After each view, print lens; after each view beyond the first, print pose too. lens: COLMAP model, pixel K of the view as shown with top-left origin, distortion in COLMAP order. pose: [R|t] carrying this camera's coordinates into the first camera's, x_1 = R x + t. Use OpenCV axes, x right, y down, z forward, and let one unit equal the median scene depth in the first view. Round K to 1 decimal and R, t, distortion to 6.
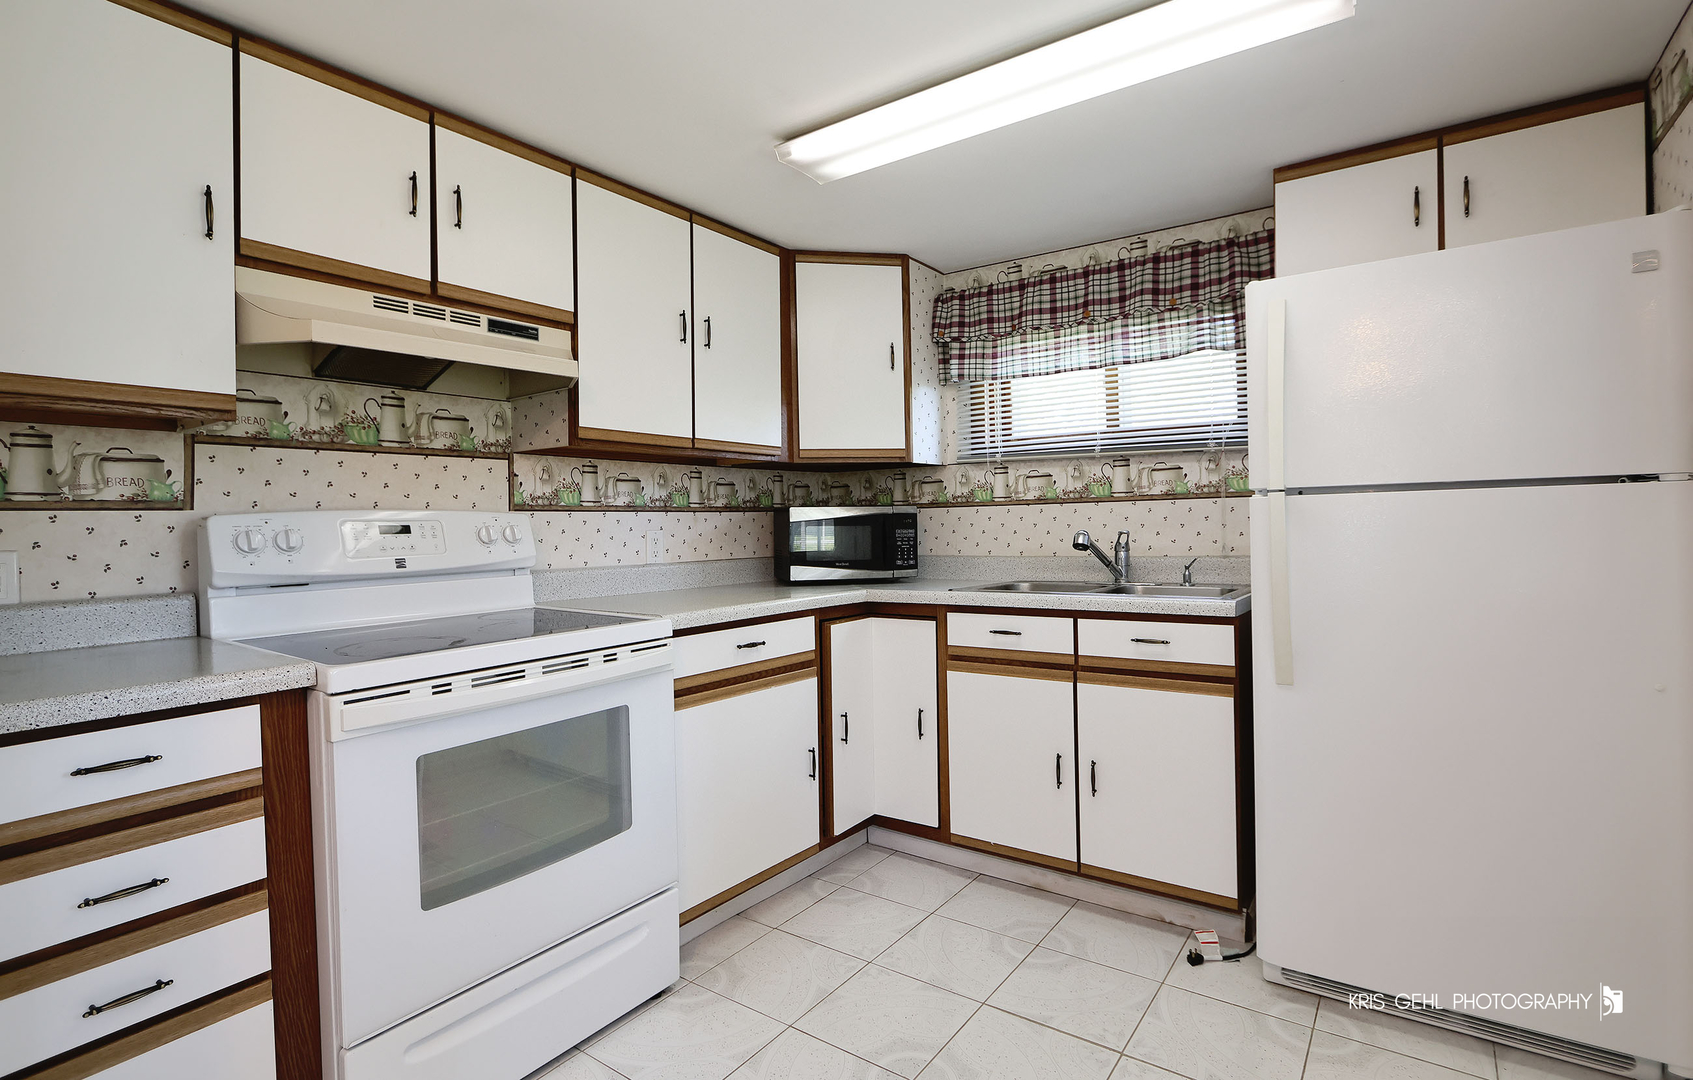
lens RADIAL K [[819.5, 0, 842.8], [0, 819.5, 519.8], [0, 0, 1]] dist [-0.001461, -0.000146]
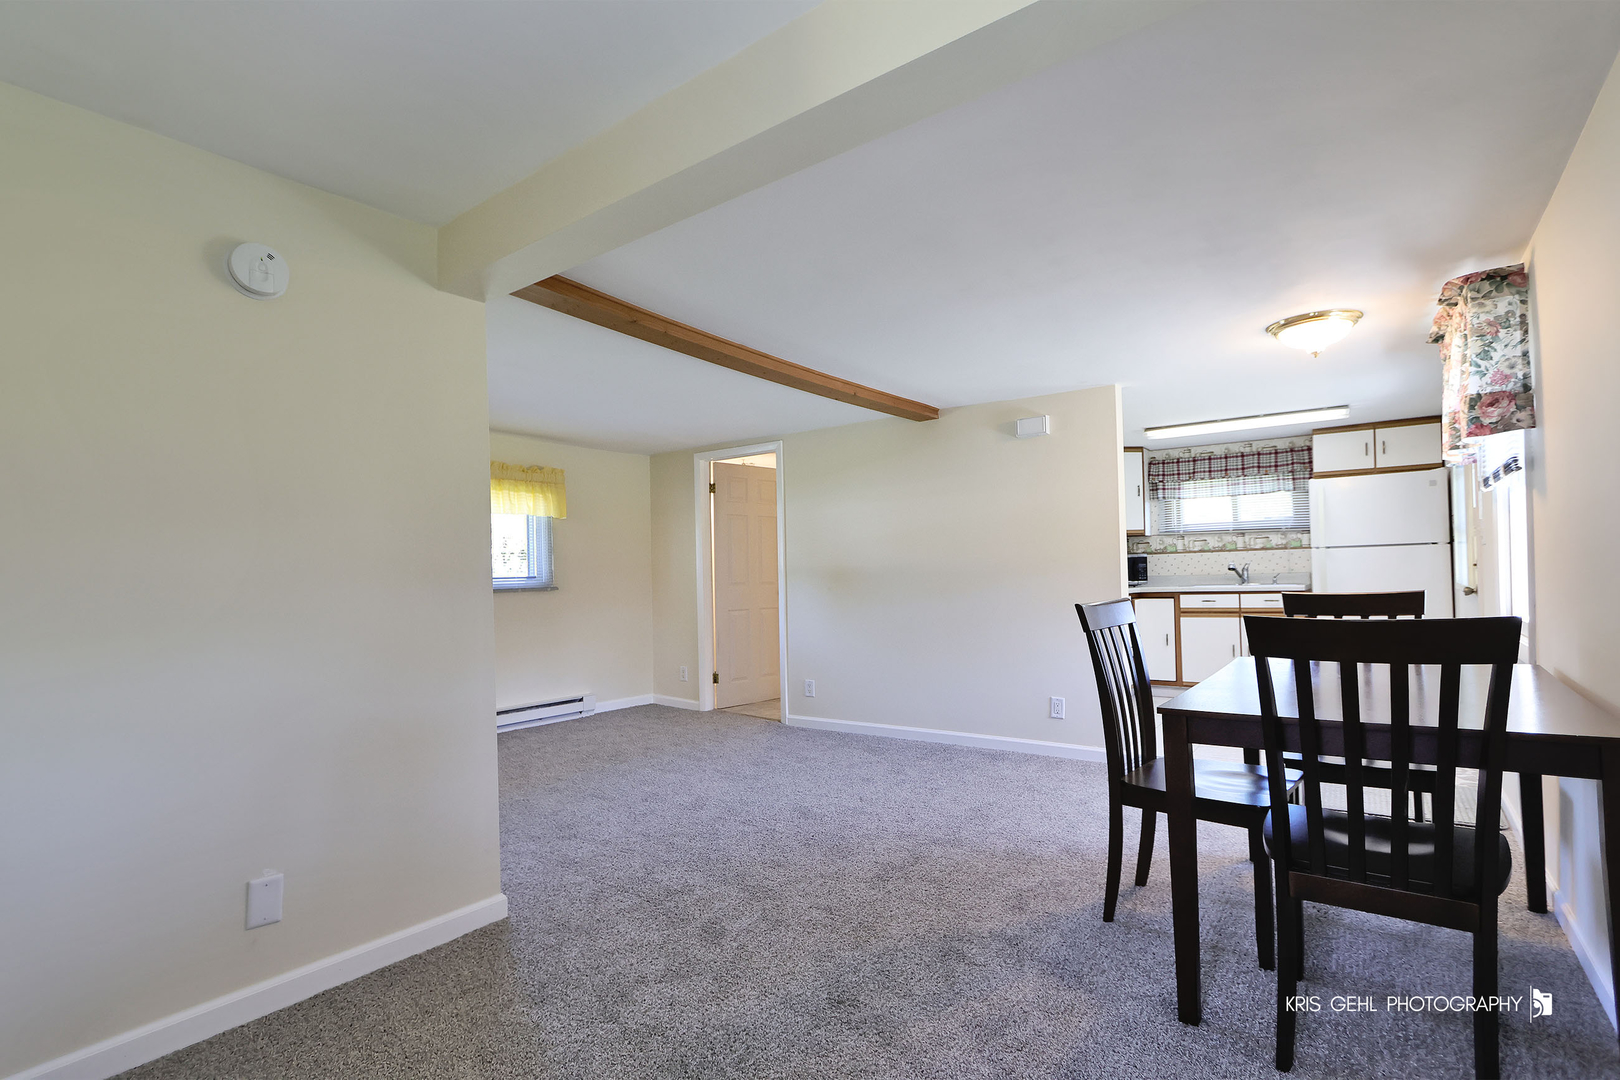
lens RADIAL K [[790.8, 0, 766.9], [0, 790.8, 566.6], [0, 0, 1]] dist [-0.000902, -0.000282]
pose [[0.999621, -0.006209, -0.026835, -1.018672], [0.005990, 0.999948, -0.008213, 0.034645], [0.026885, 0.008050, 0.999606, -1.397513]]
